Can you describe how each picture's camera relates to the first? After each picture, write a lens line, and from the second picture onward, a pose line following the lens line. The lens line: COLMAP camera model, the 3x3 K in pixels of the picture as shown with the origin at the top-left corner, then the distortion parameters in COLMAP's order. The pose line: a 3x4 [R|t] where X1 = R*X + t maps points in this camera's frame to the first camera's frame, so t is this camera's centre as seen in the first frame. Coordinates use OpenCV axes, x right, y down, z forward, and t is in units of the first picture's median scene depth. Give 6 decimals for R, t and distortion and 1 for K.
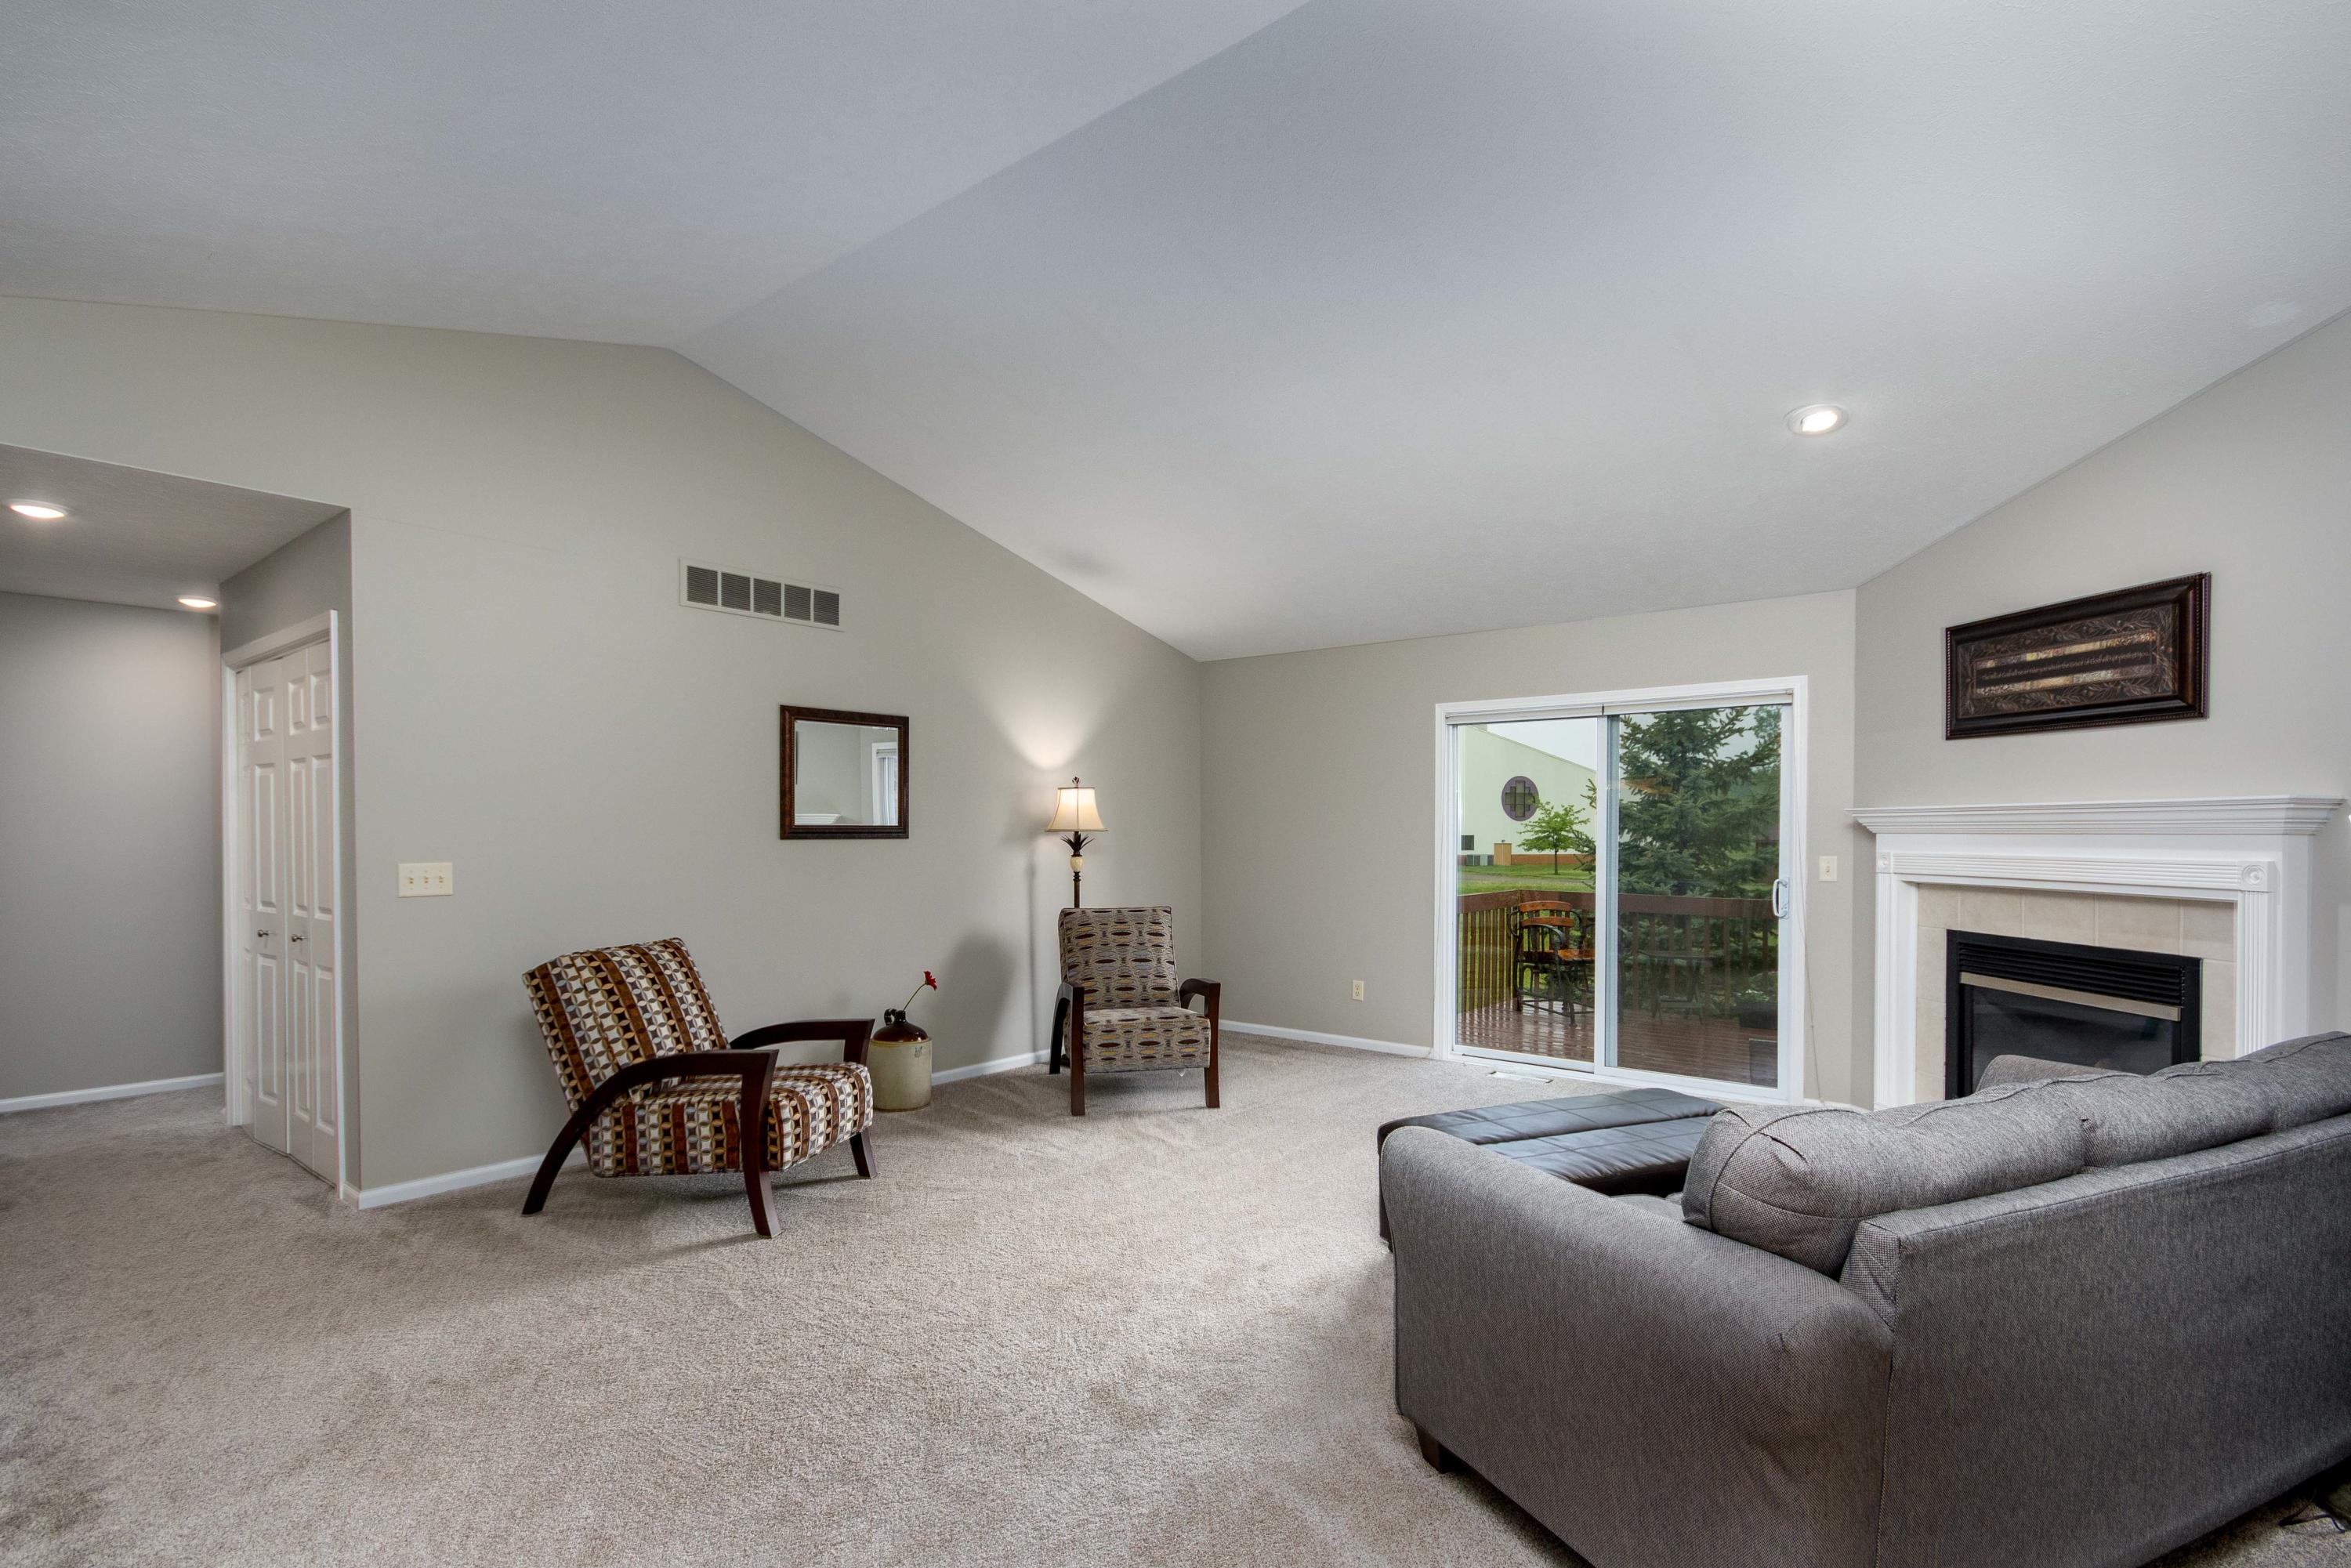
lens RADIAL K [[1134.4, 0, 1174.7], [0, 1134.4, 842.6], [0, 0, 1]] dist [-0.001179, -0.000004]
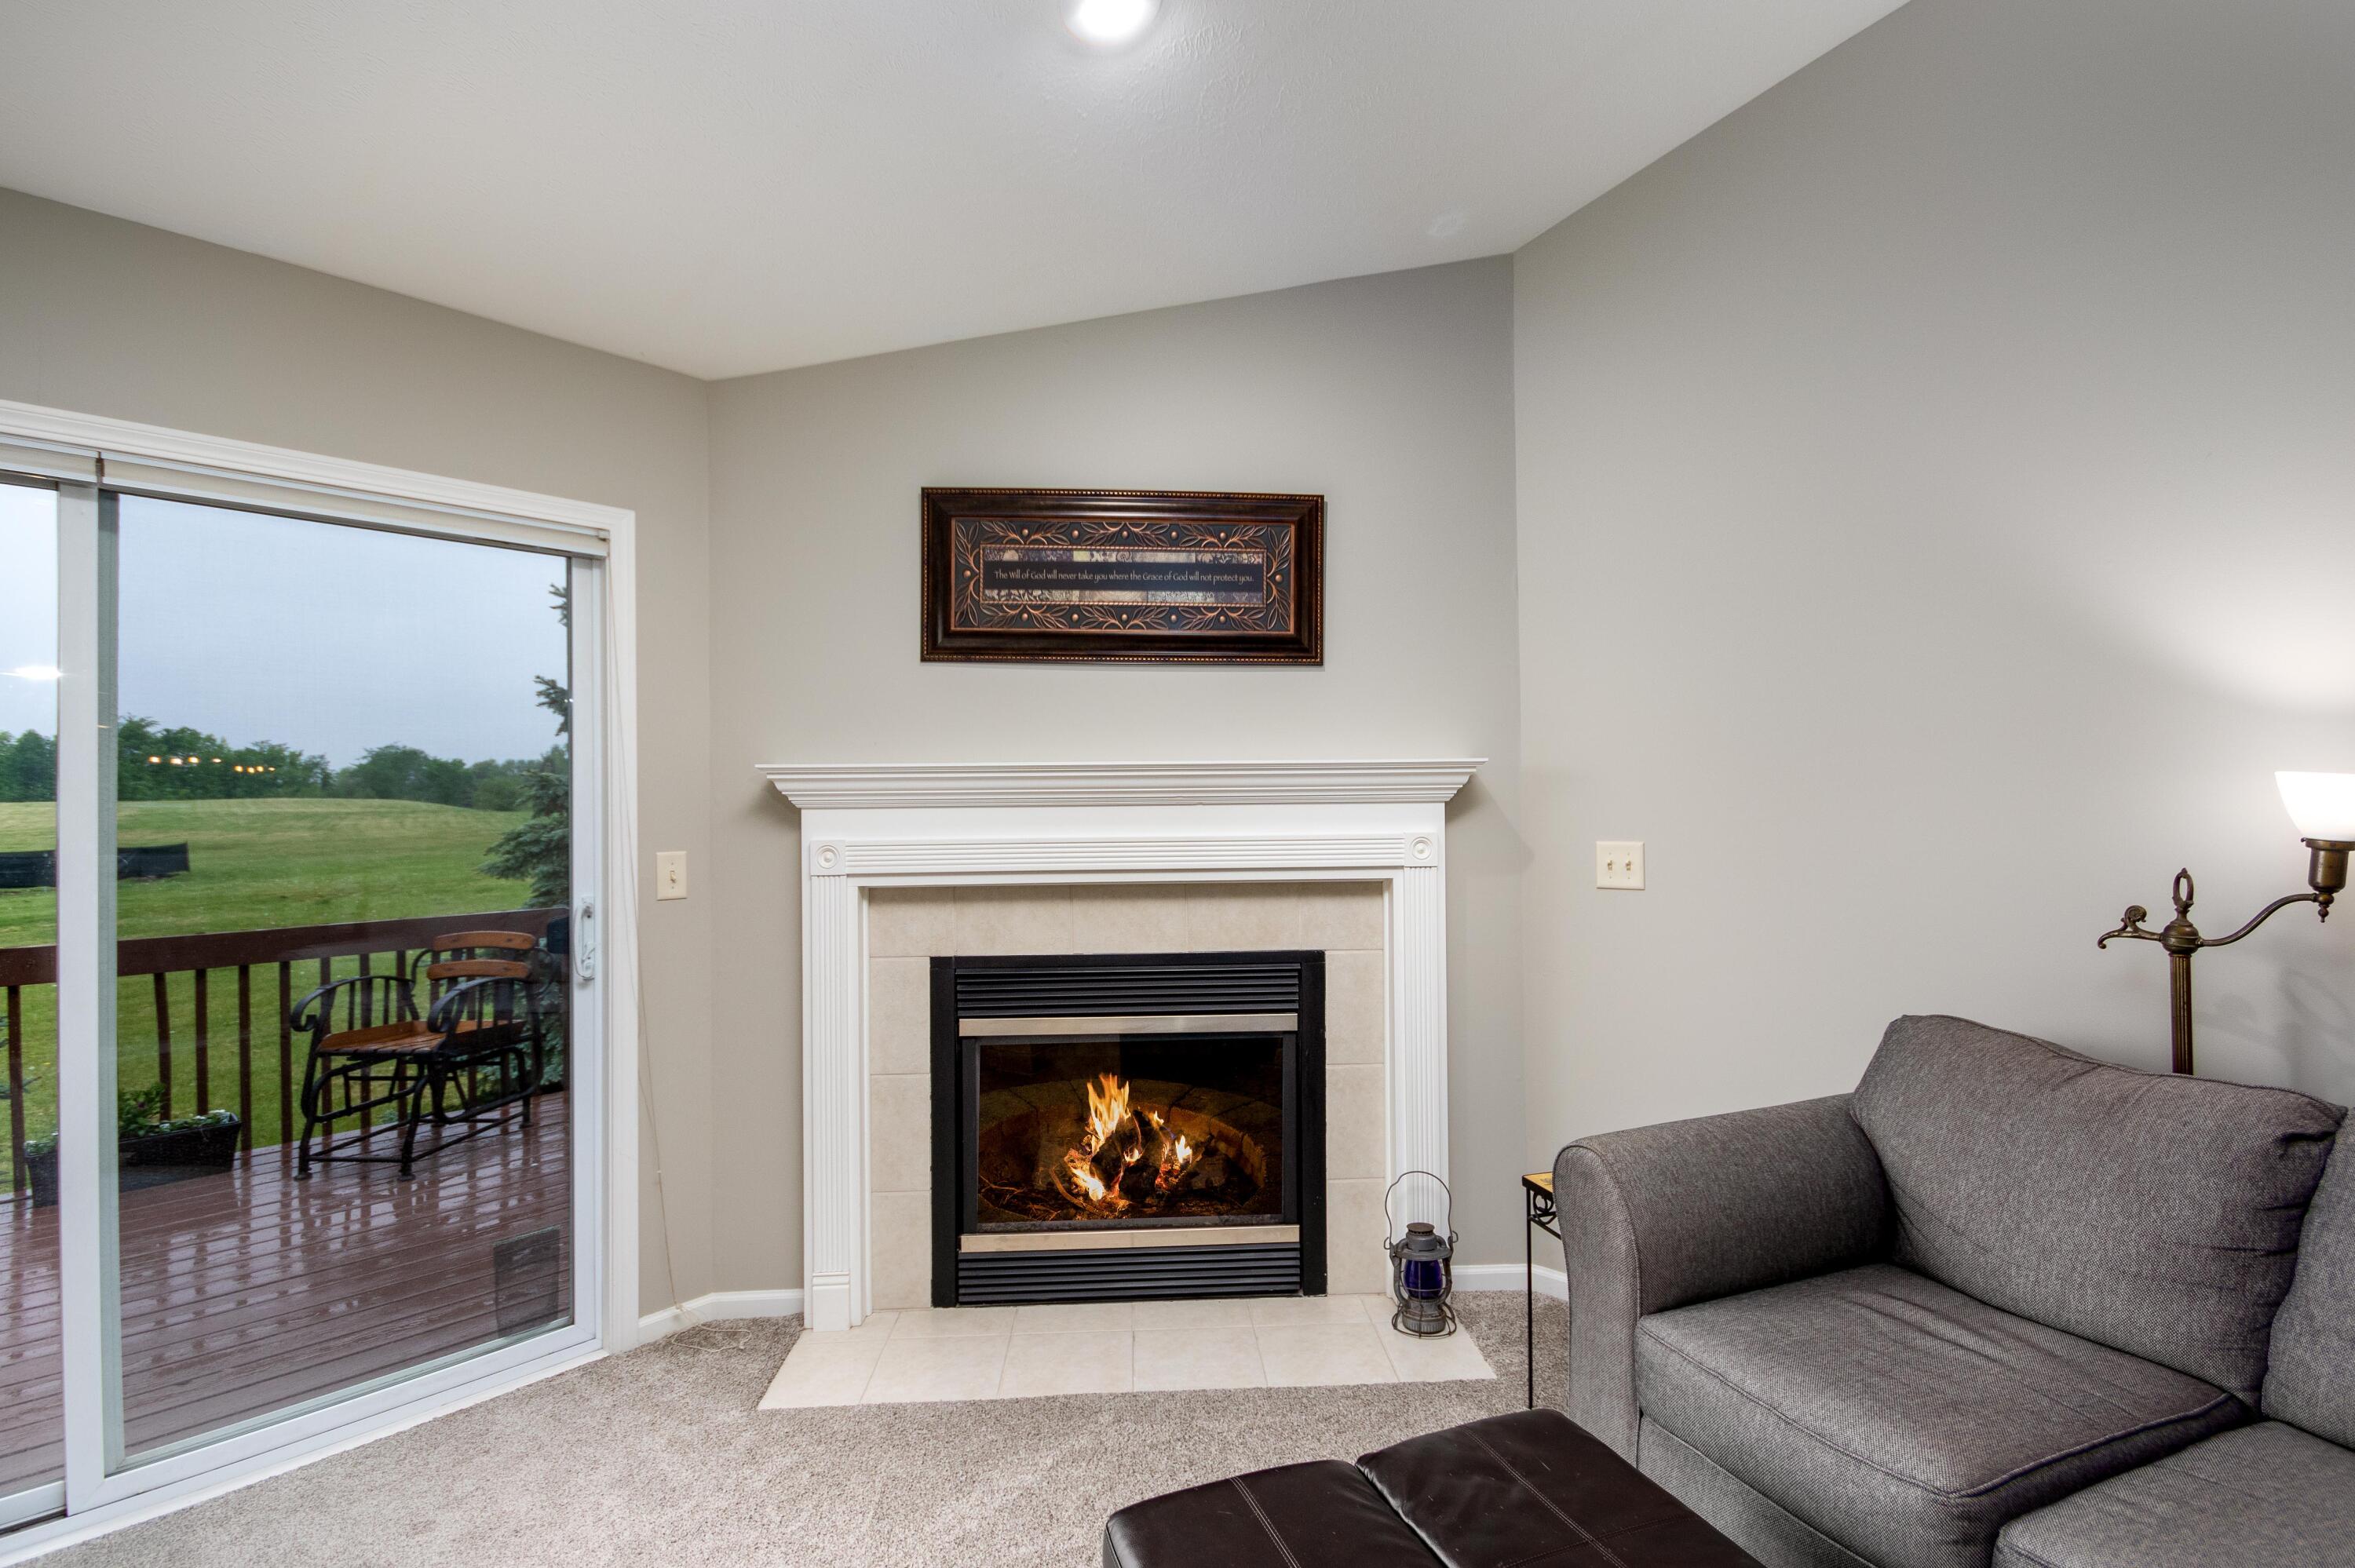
lens RADIAL K [[1112.7, 0, 1185.6], [0, 1112.7, 787.9], [0, 0, 1]] dist [-0.001248, -0.000589]
pose [[0.045390, 0.011725, 0.998901, 0.061168], [0.020203, 0.999716, -0.012653, -0.008657], [-0.998765, 0.020755, 0.045140, 0.877006]]
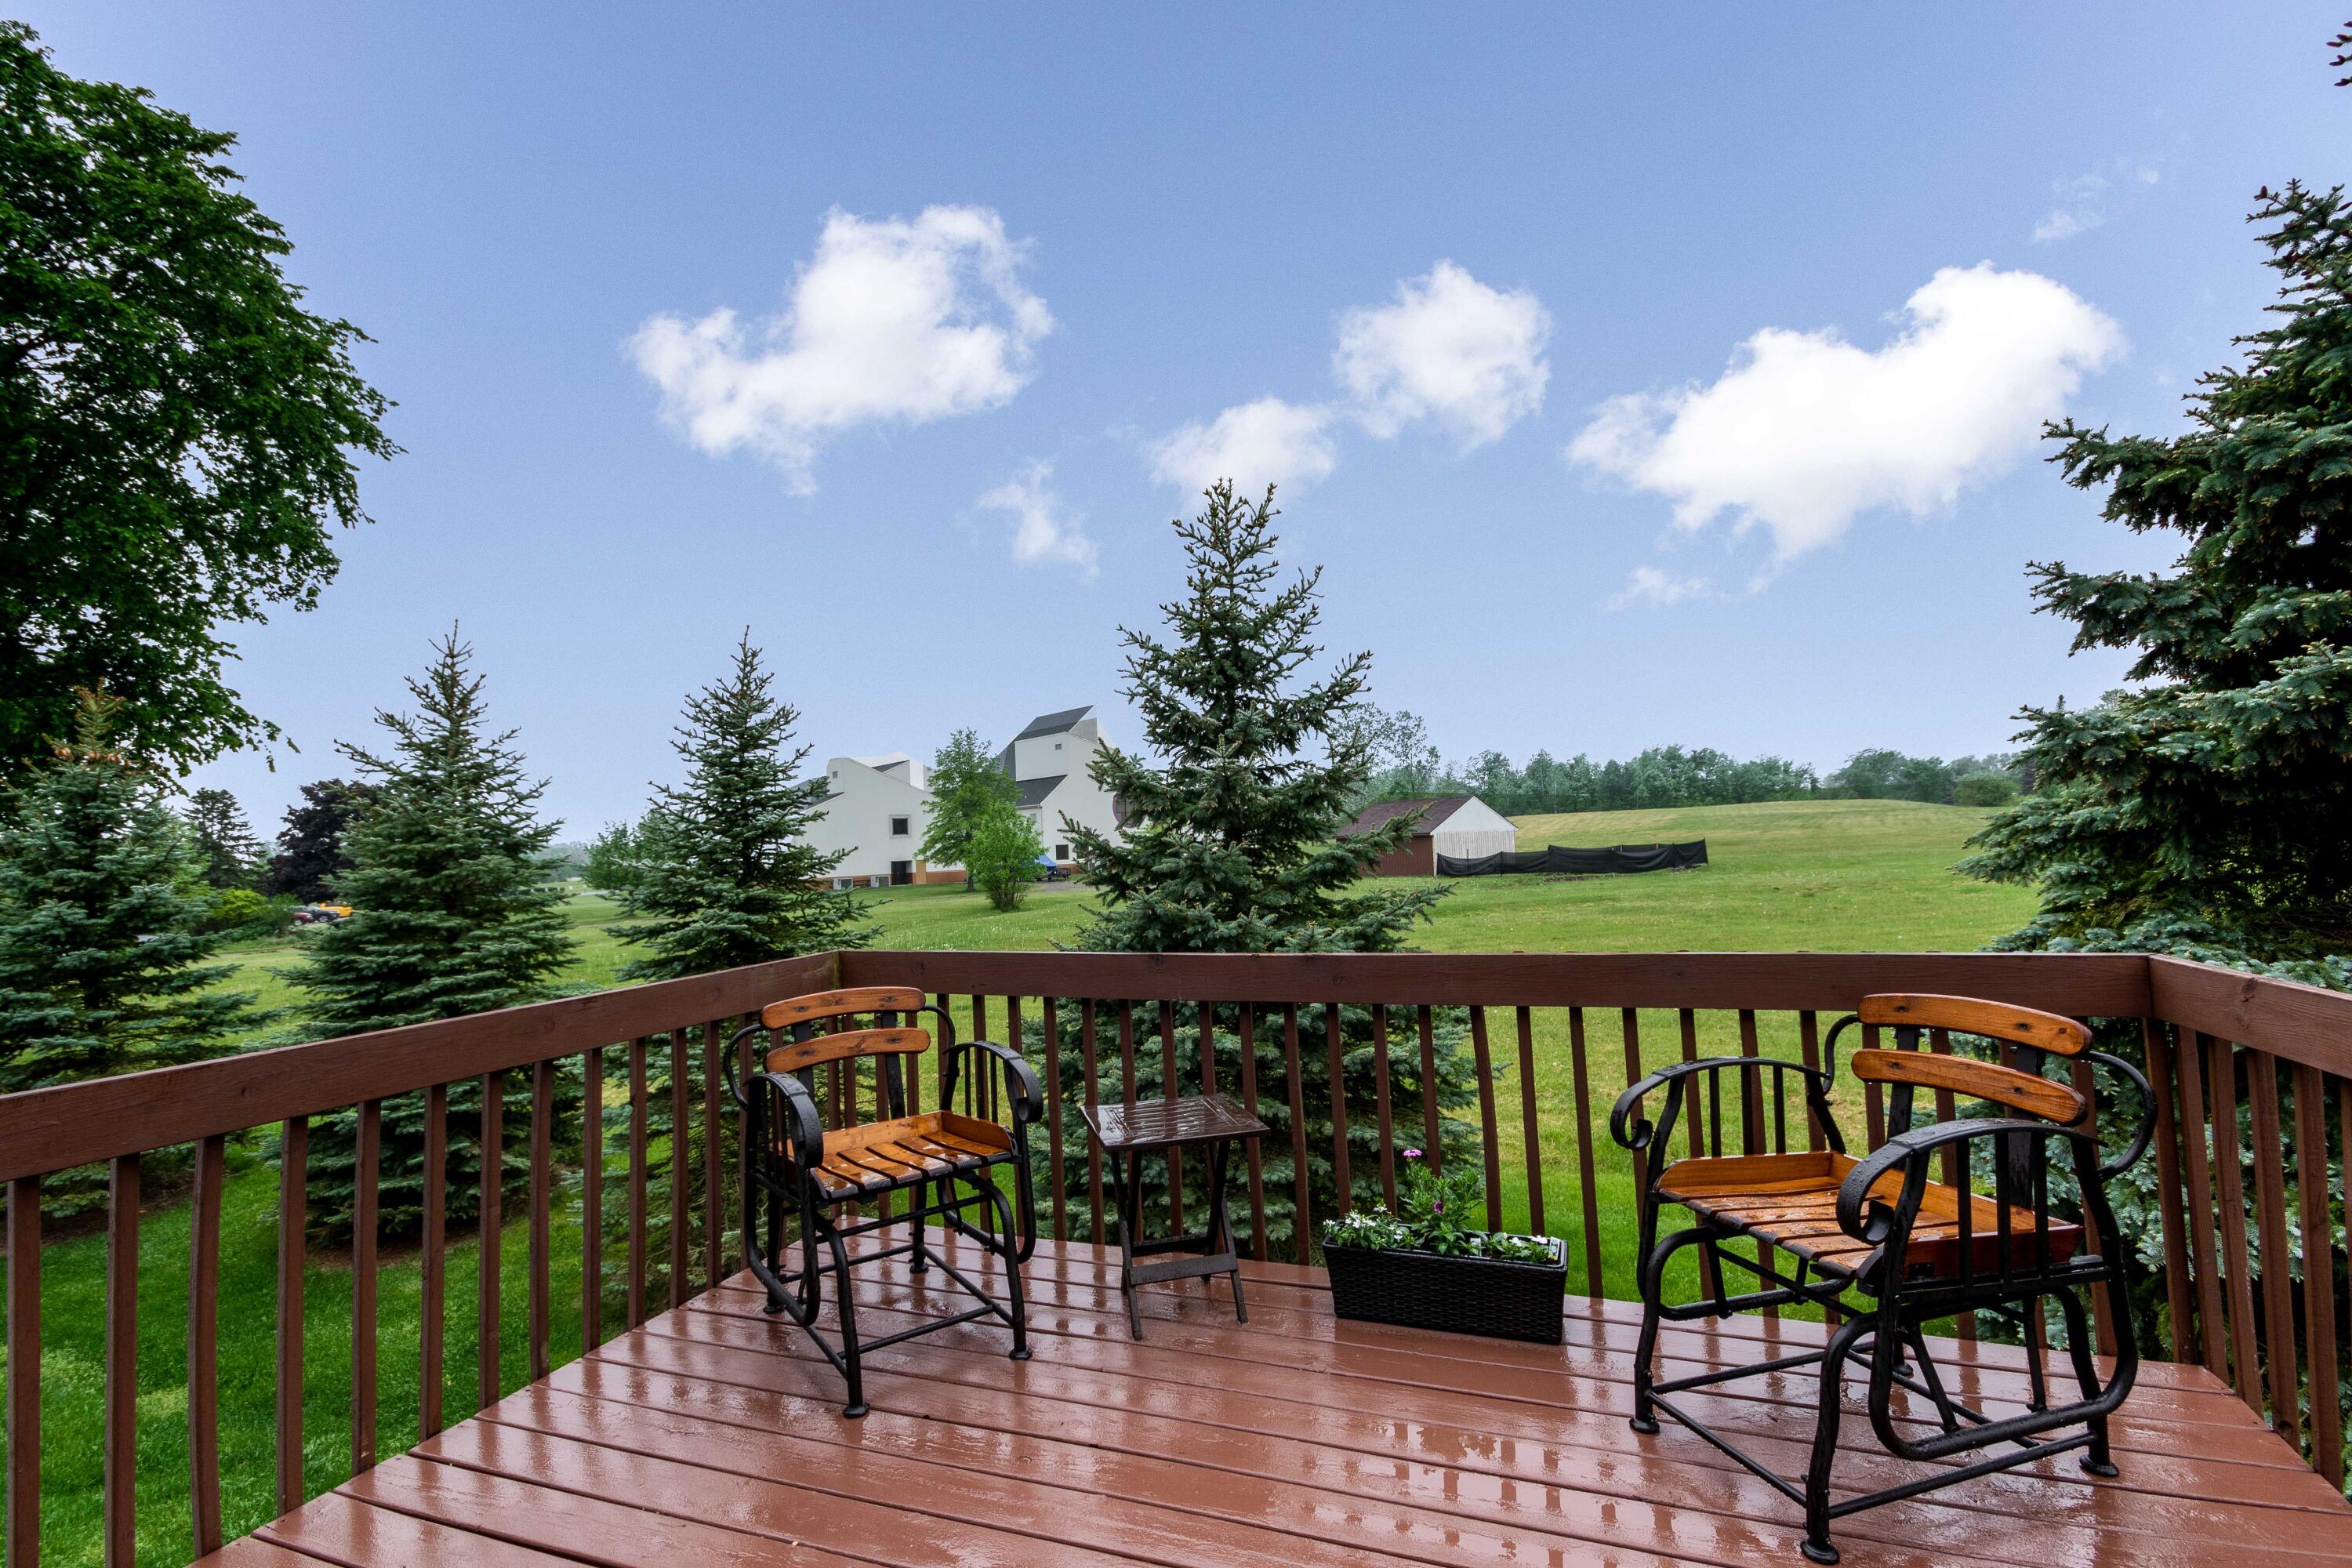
lens RADIAL K [[1059.2, 0, 1176.0], [0, 1059.2, 784.0], [0, 0, 1]] dist [0.016022, -0.000188]
pose [[0.946767, -0.021497, 0.321200, 0.641608], [0.042707, 0.997336, -0.059135, 0.019245], [-0.319073, 0.069704, 0.945163, 1.271998]]
